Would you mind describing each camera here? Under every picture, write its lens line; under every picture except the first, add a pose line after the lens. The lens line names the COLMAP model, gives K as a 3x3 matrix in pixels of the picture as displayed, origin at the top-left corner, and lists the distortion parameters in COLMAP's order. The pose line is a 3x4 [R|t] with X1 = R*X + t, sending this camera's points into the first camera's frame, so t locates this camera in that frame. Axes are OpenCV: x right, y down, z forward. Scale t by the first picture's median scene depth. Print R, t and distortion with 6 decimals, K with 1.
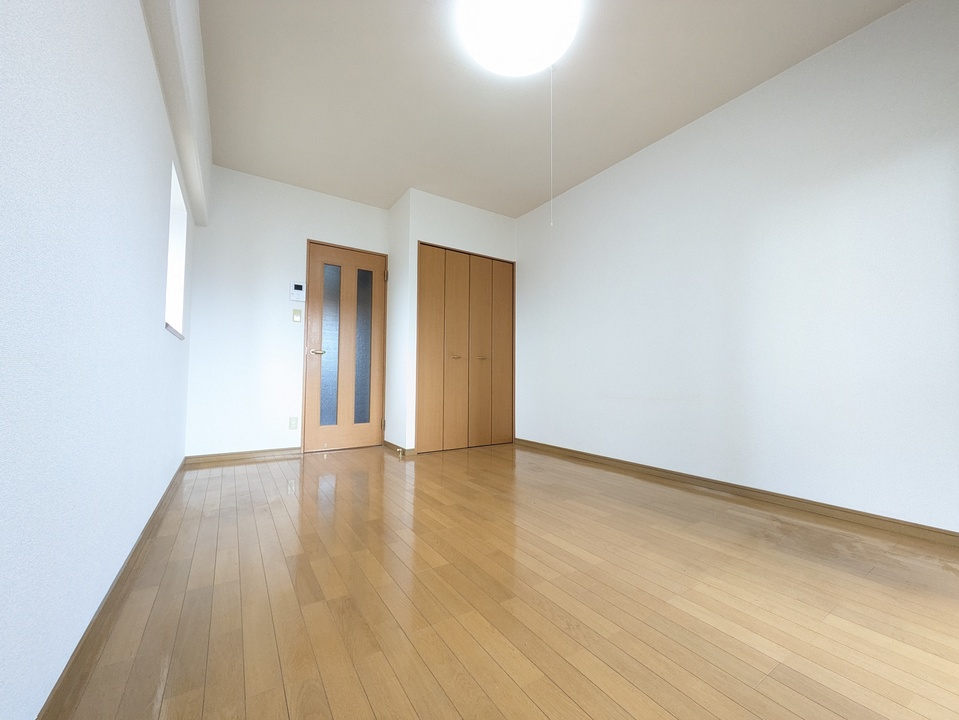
lens RADIAL K [[378.6, 0, 482.9], [0, 378.6, 358.8], [0, 0, 1]] dist [0.002481, -0.000299]
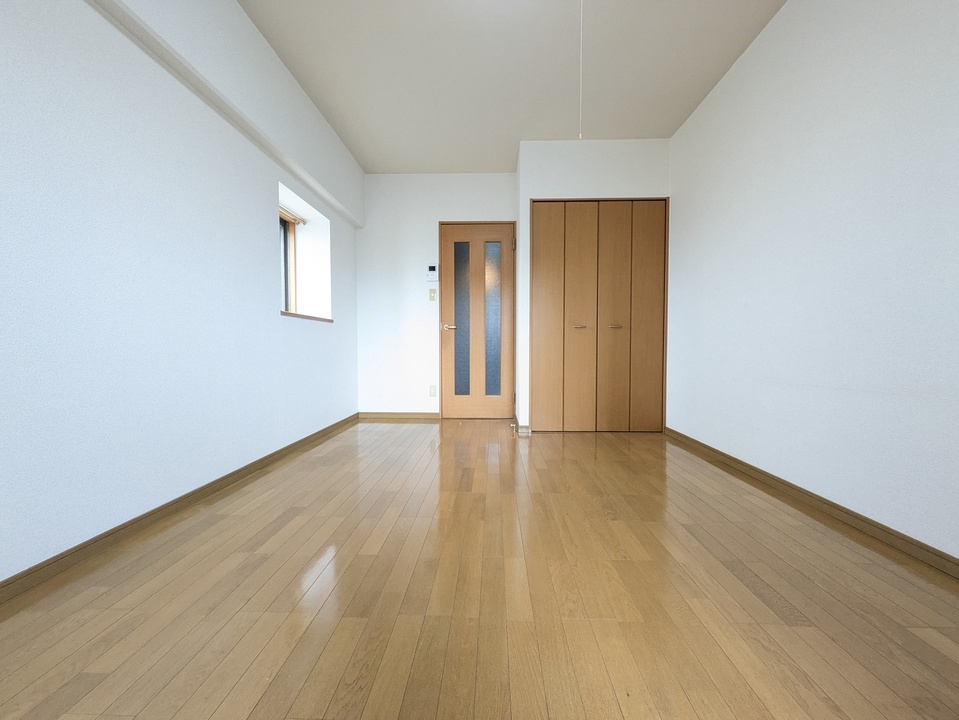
lens RADIAL K [[378.6, 0, 482.9], [0, 378.6, 358.8], [0, 0, 1]] dist [0.002481, -0.000299]
pose [[0.815594, 0.011362, -0.578514, 0.263959], [0.033794, 0.997165, 0.067228, 0.002502], [0.577638, -0.074381, 0.812897, 0.173352]]
